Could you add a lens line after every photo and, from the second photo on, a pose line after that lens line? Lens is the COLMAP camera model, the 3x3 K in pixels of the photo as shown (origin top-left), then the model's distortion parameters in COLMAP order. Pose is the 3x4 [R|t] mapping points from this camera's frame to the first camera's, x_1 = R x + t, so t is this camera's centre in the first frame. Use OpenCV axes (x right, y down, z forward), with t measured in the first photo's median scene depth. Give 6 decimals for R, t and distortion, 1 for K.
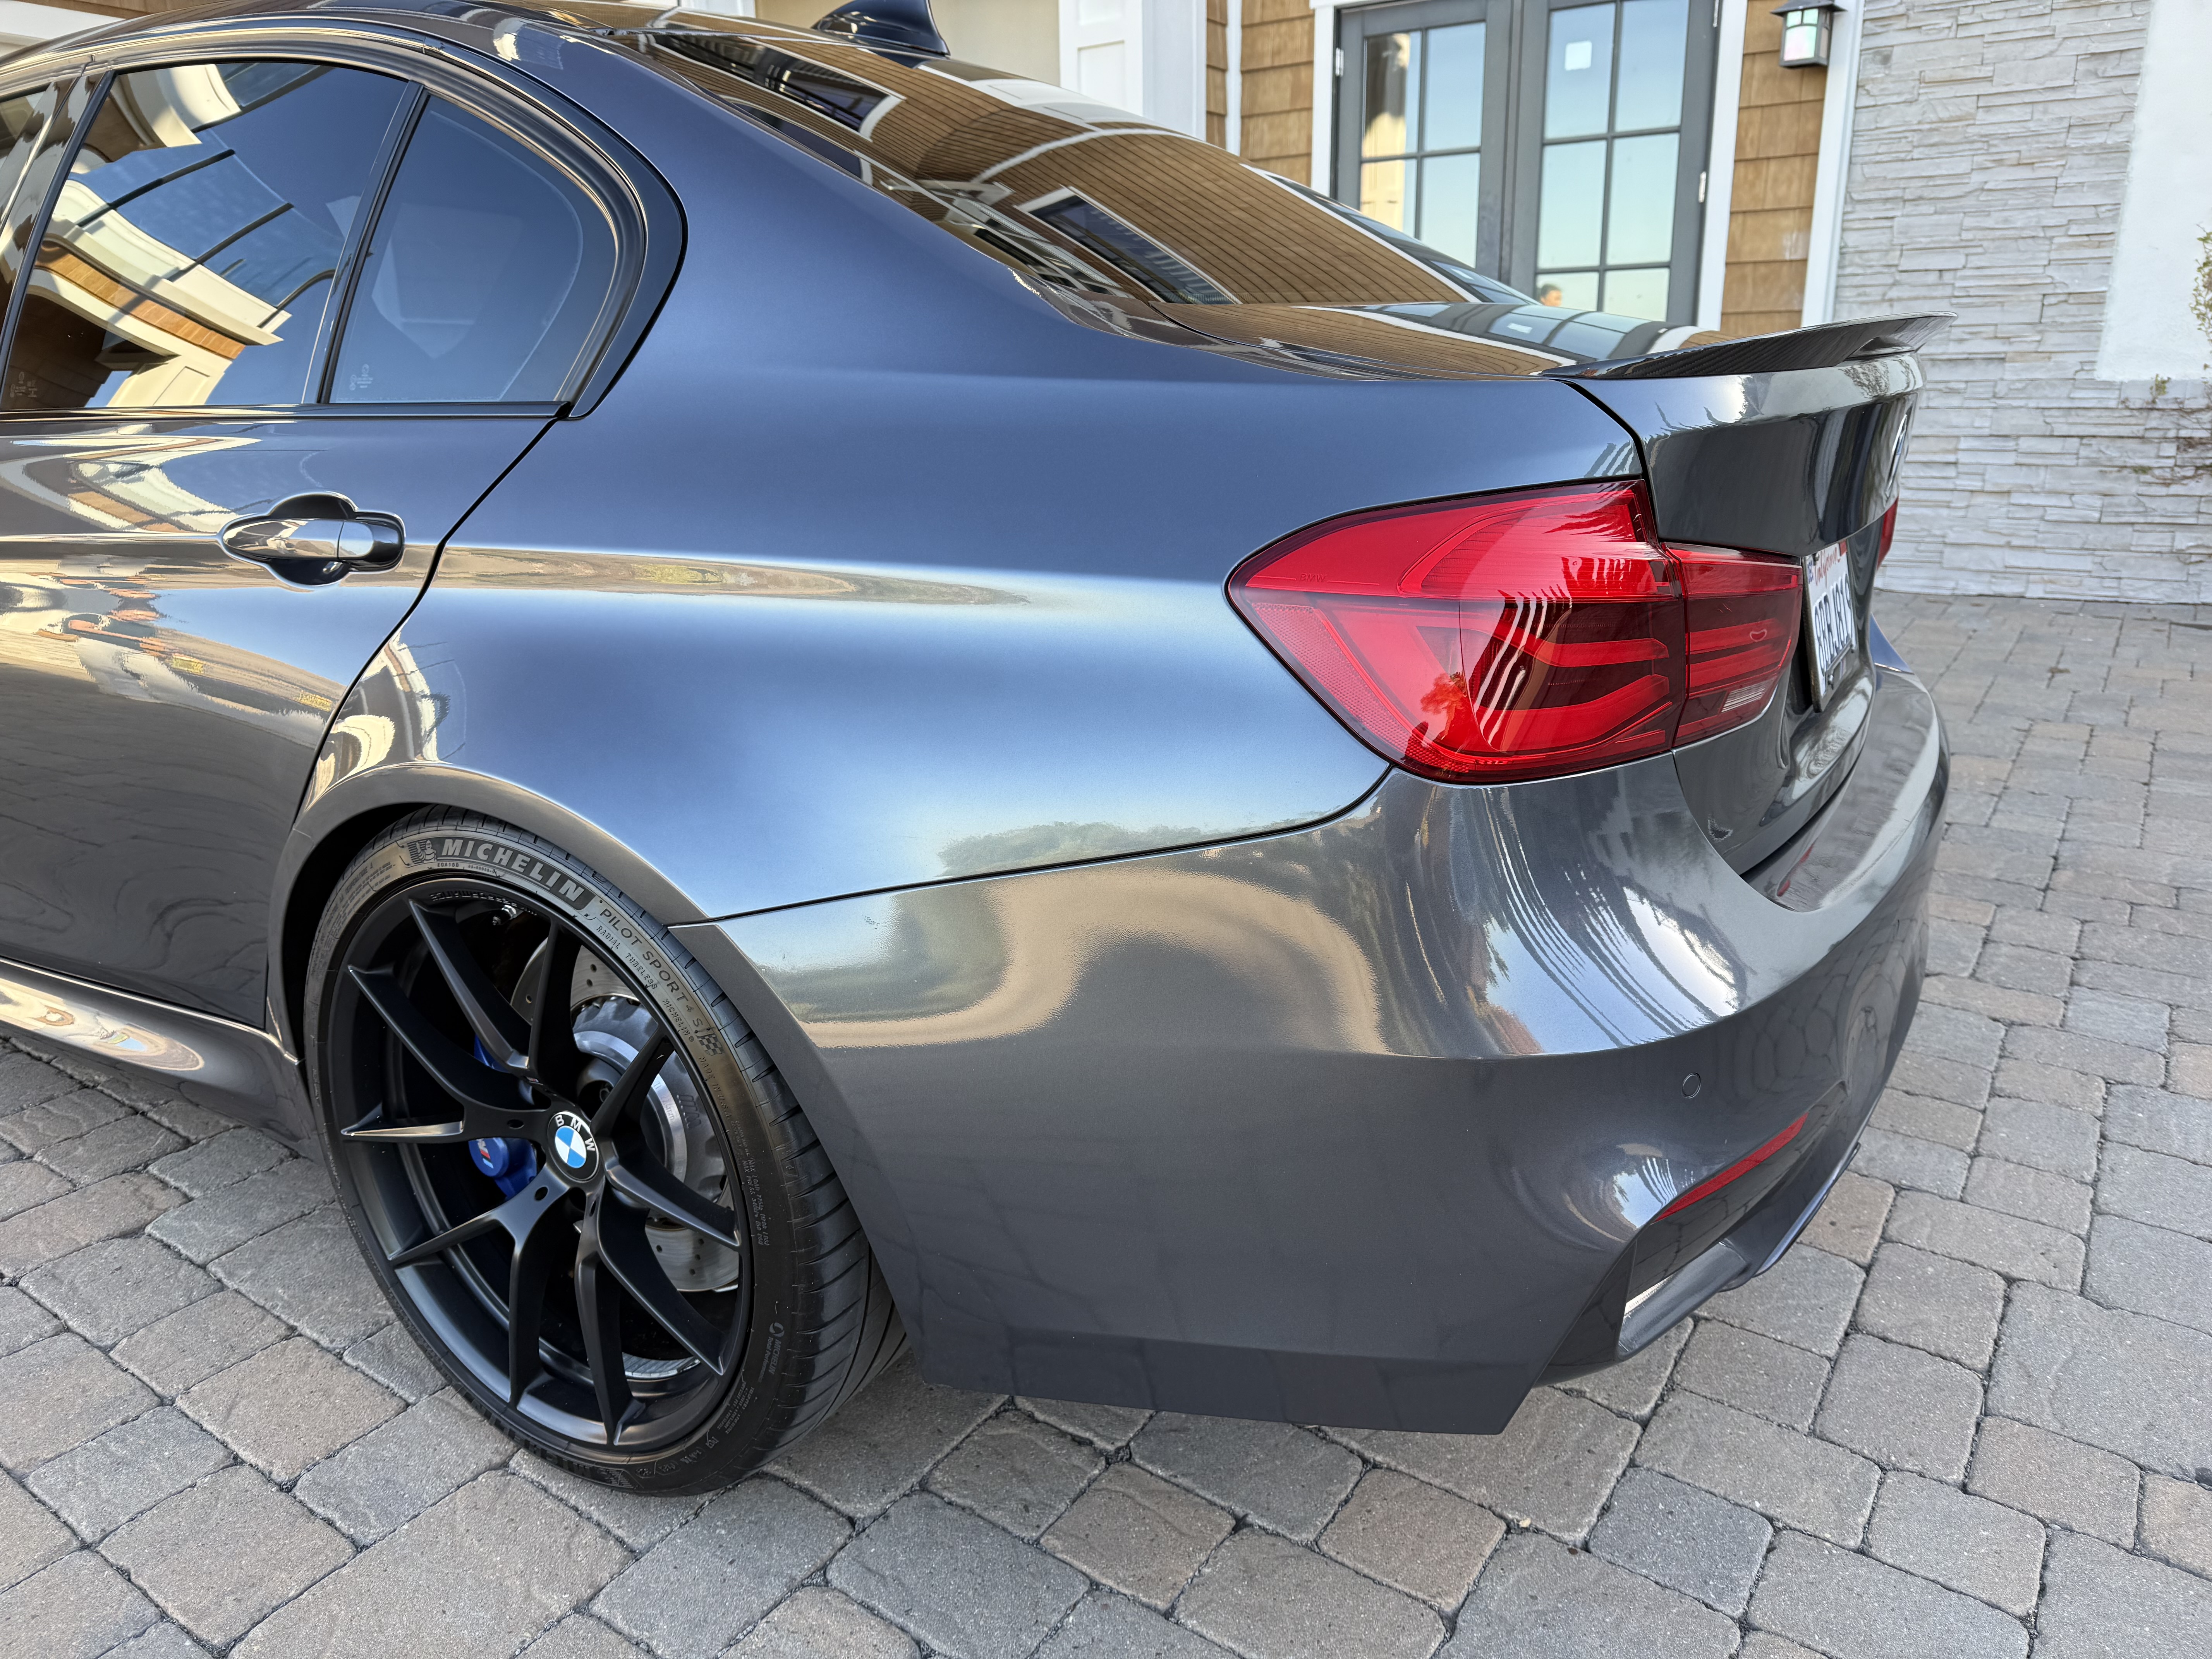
lens RADIAL K [[1576.2, 0, 1142.2], [0, 1576.2, 826.2], [0, 0, 1]] dist [0.025819, -0.048492]
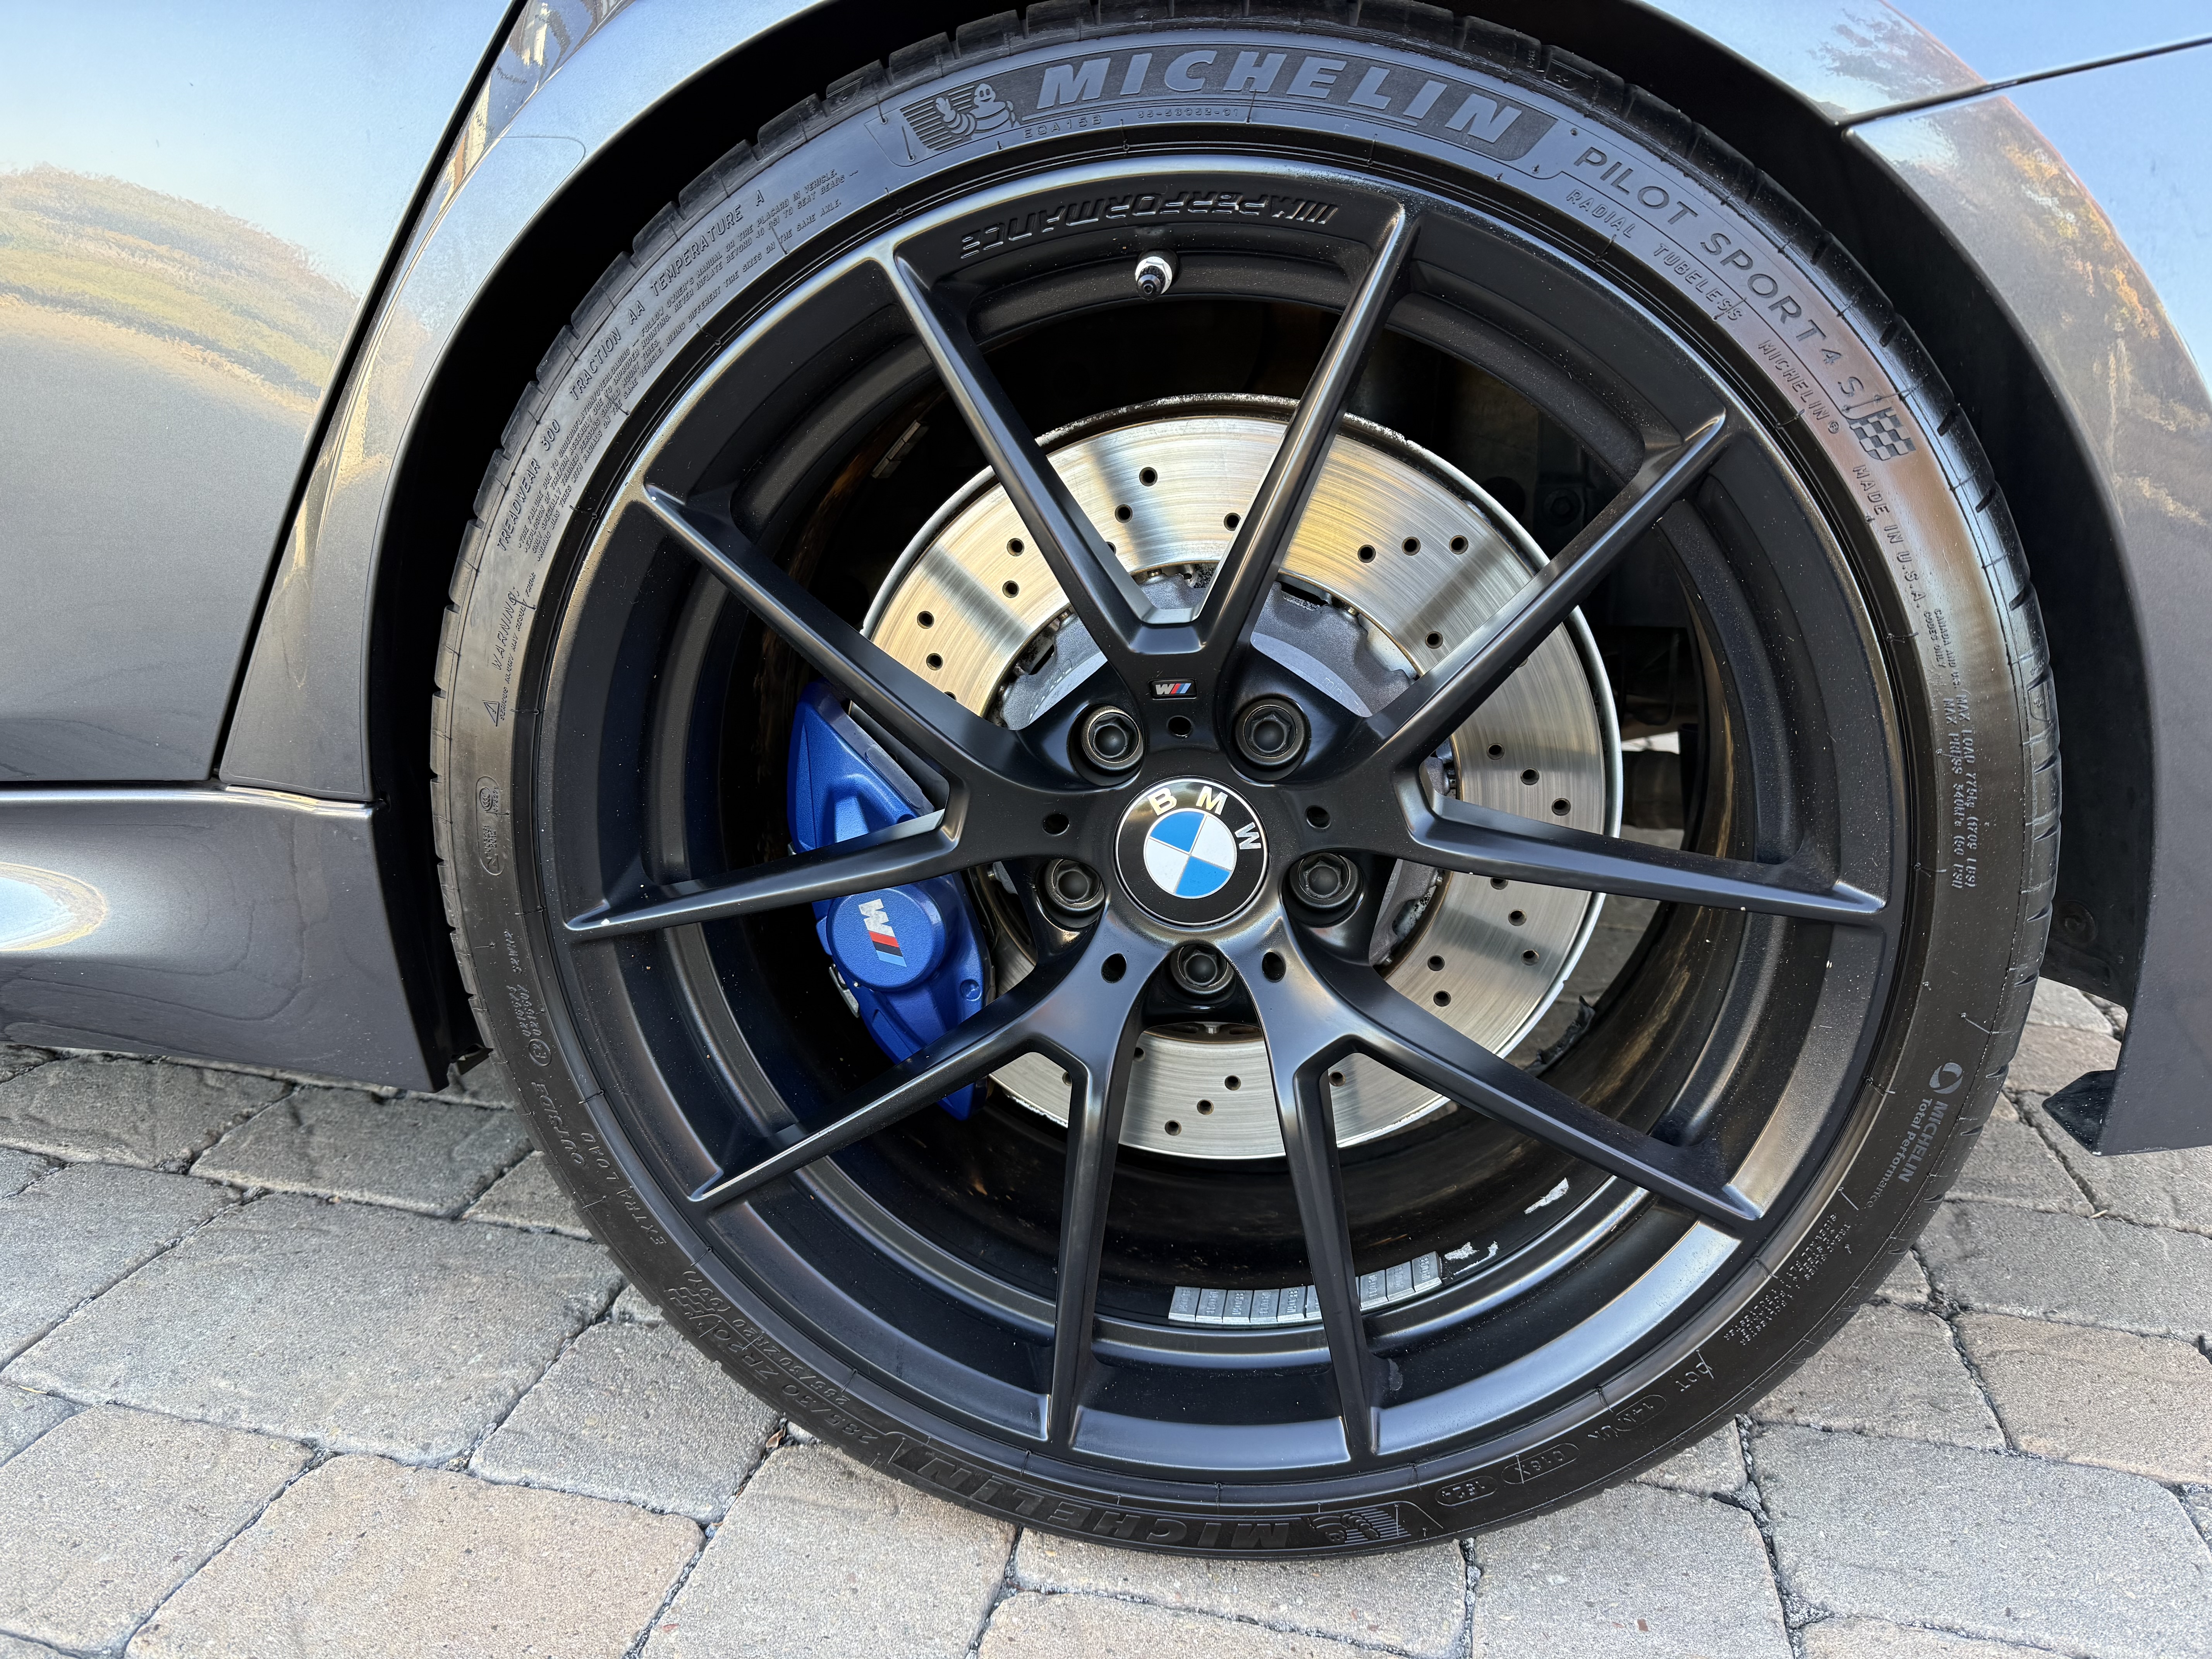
lens RADIAL K [[1576.2, 0, 1142.2], [0, 1576.2, 826.2], [0, 0, 1]] dist [0.025819, -0.048492]
pose [[0.929941, -0.097619, 0.354515, -0.543190], [0.103350, 0.994641, 0.002785, 0.192885], [-0.352887, 0.034049, 0.935046, 0.568436]]
